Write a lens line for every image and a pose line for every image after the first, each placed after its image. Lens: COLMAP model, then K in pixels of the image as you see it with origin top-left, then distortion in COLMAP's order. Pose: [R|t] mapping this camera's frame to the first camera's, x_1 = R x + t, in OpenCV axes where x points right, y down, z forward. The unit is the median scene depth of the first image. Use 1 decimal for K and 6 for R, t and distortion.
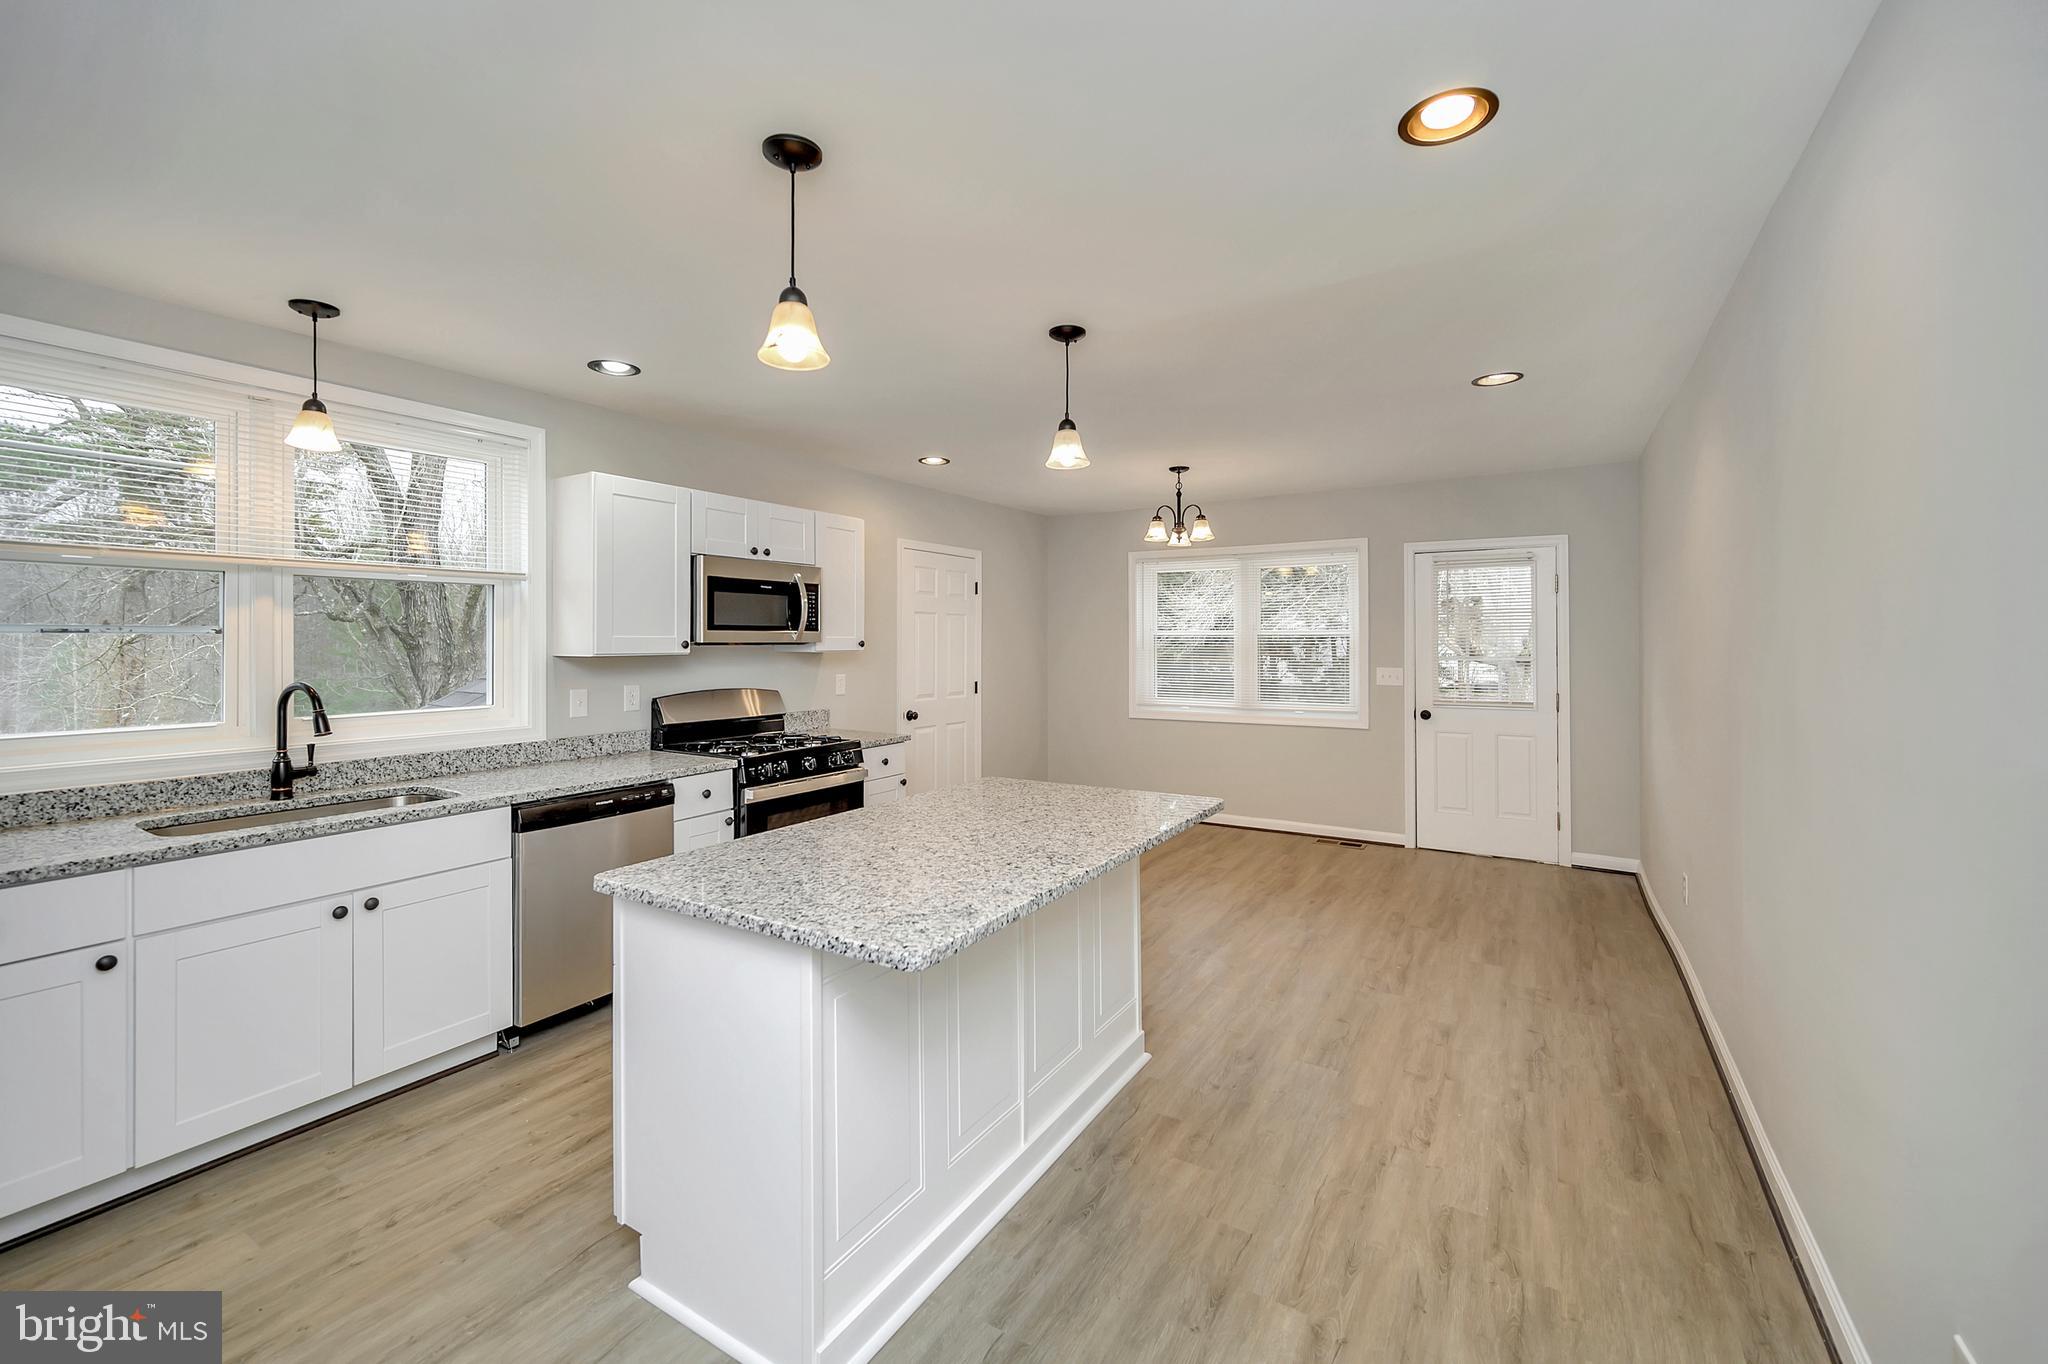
lens RADIAL K [[840.2, 0, 1025.0], [0, 840.2, 641.5], [0, 0, 1]] dist [0.000011, 0.000107]
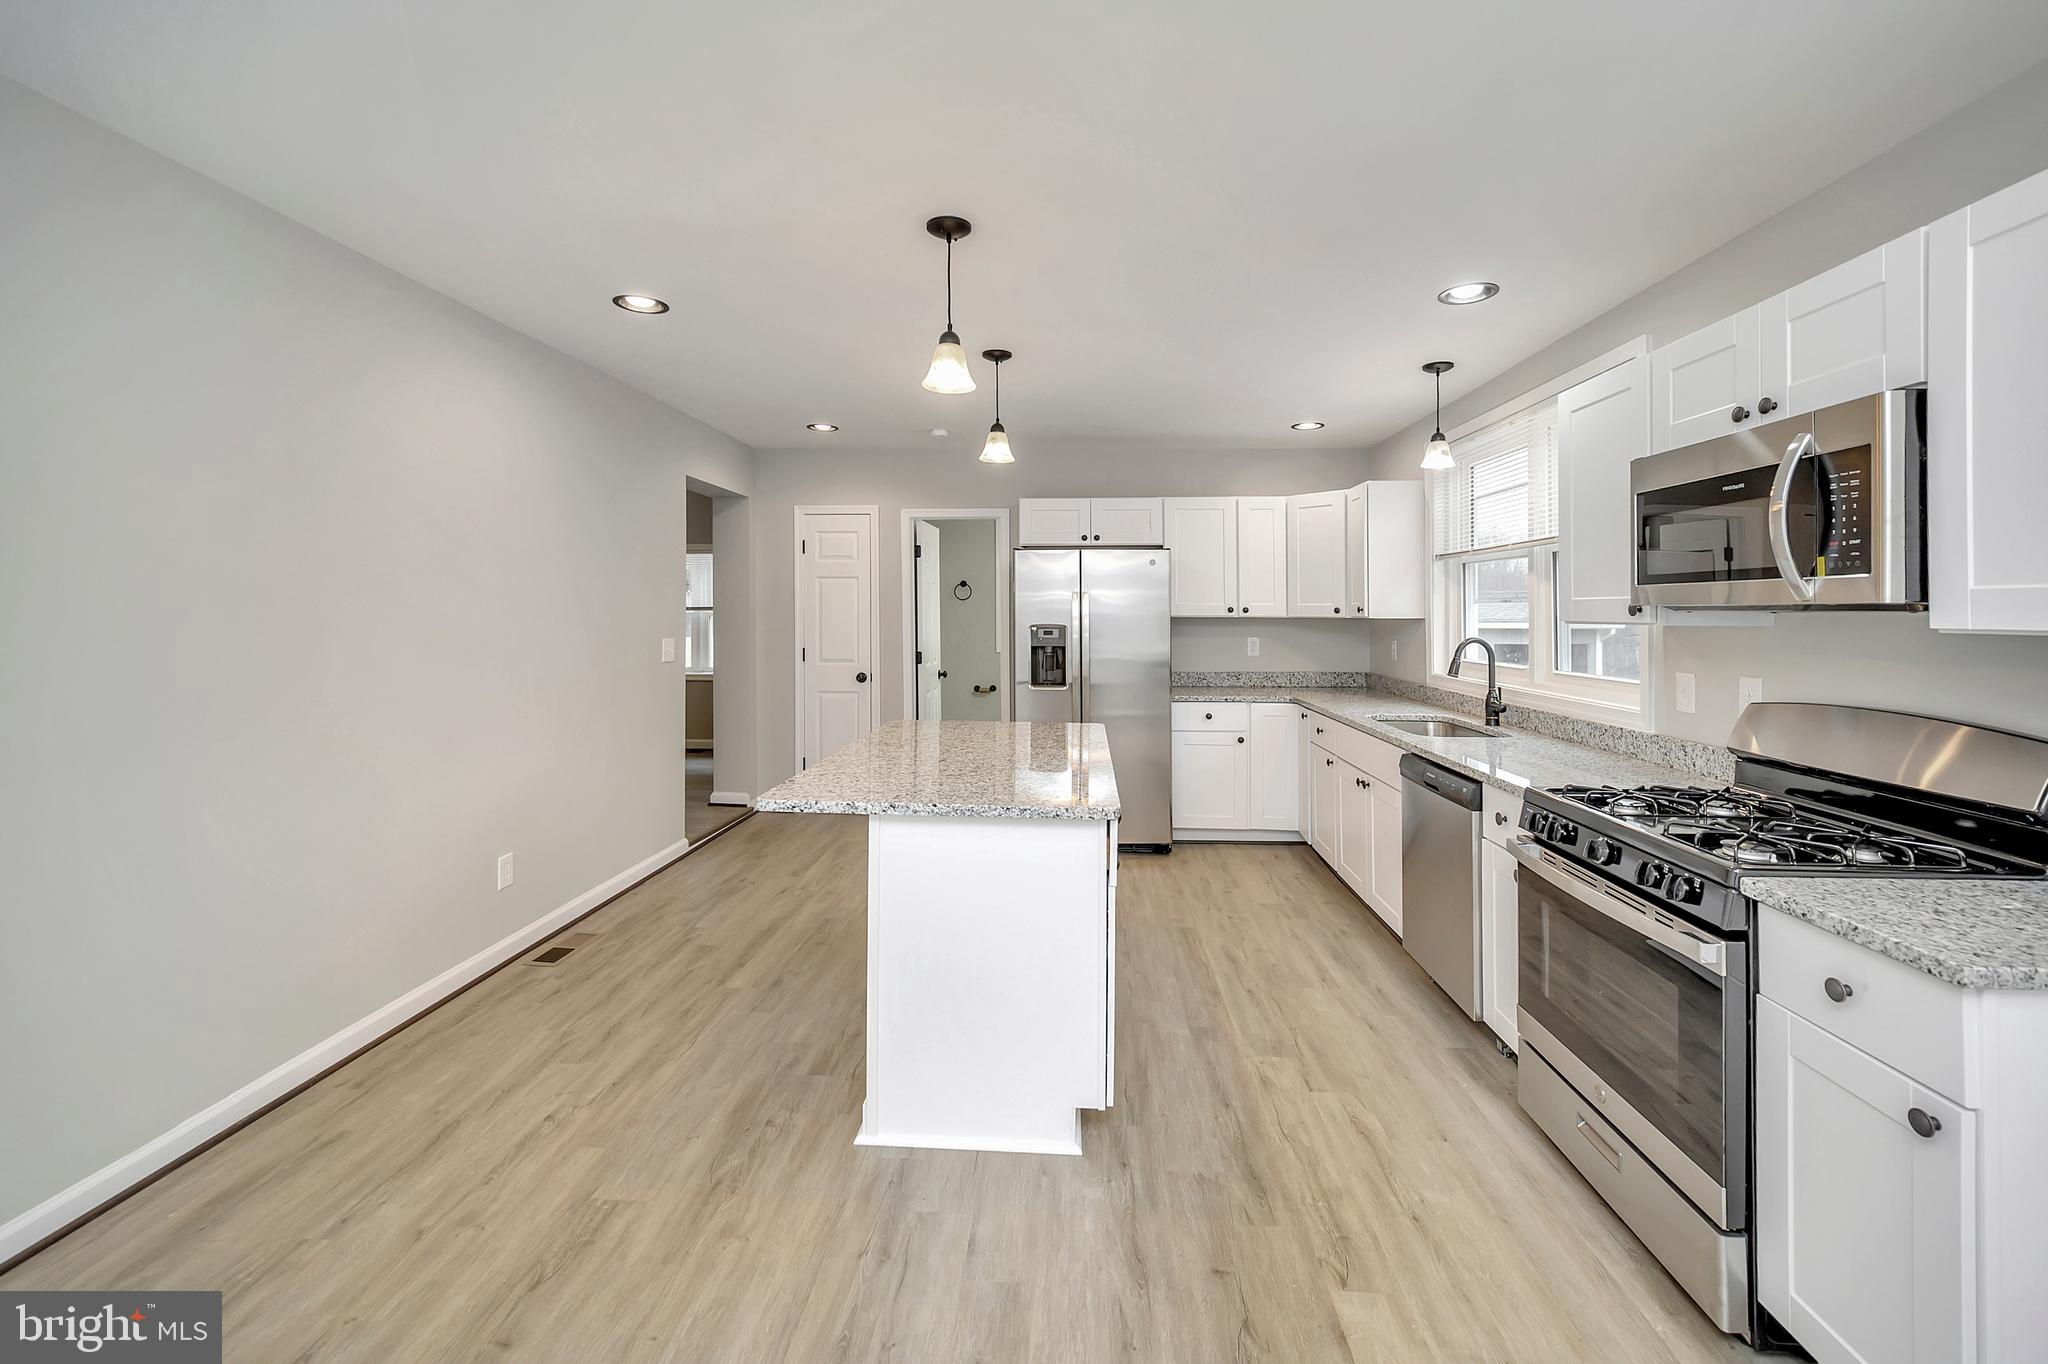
lens RADIAL K [[834.2, 0, 1033.7], [0, 834.2, 600.1], [0, 0, 1]] dist [0.000123, -0.000085]
pose [[-0.879294, -0.009870, -0.476176, 0.380857], [-0.004747, 0.999917, -0.011961, 0.008327], [0.476255, -0.008257, -0.879268, 1.788334]]
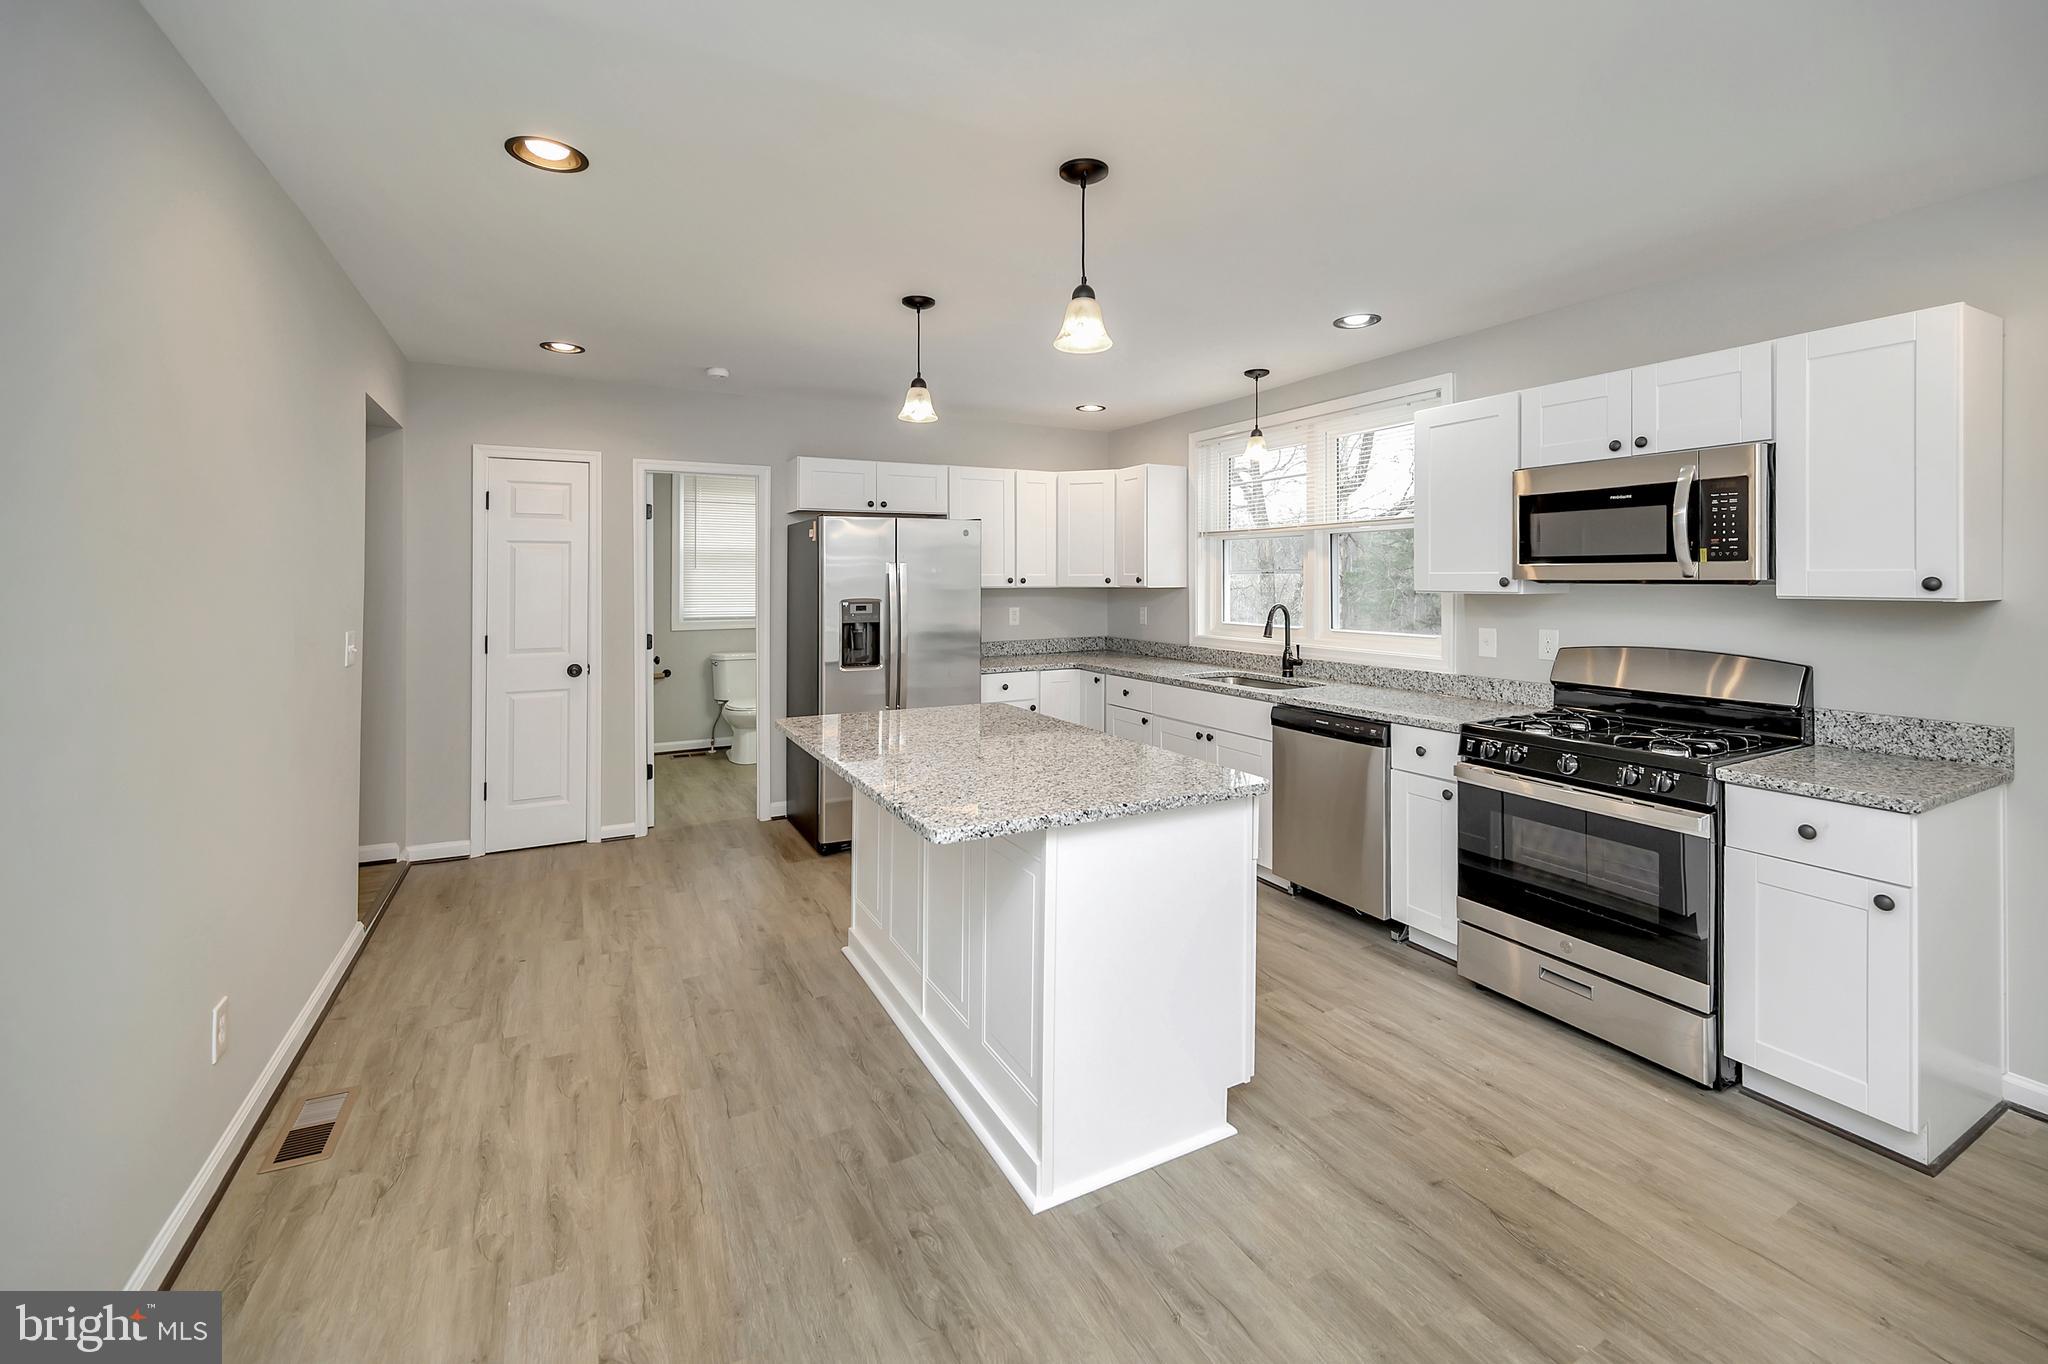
lens RADIAL K [[847.9, 0, 1030.3], [0, 847.9, 565.6], [0, 0, 1]] dist [0.000543, -0.000588]
pose [[-0.501300, -0.010705, -0.865207, 0.746311], [0.001258, 0.999913, -0.013101, -0.003181], [0.865273, -0.007656, -0.501243, 1.362926]]
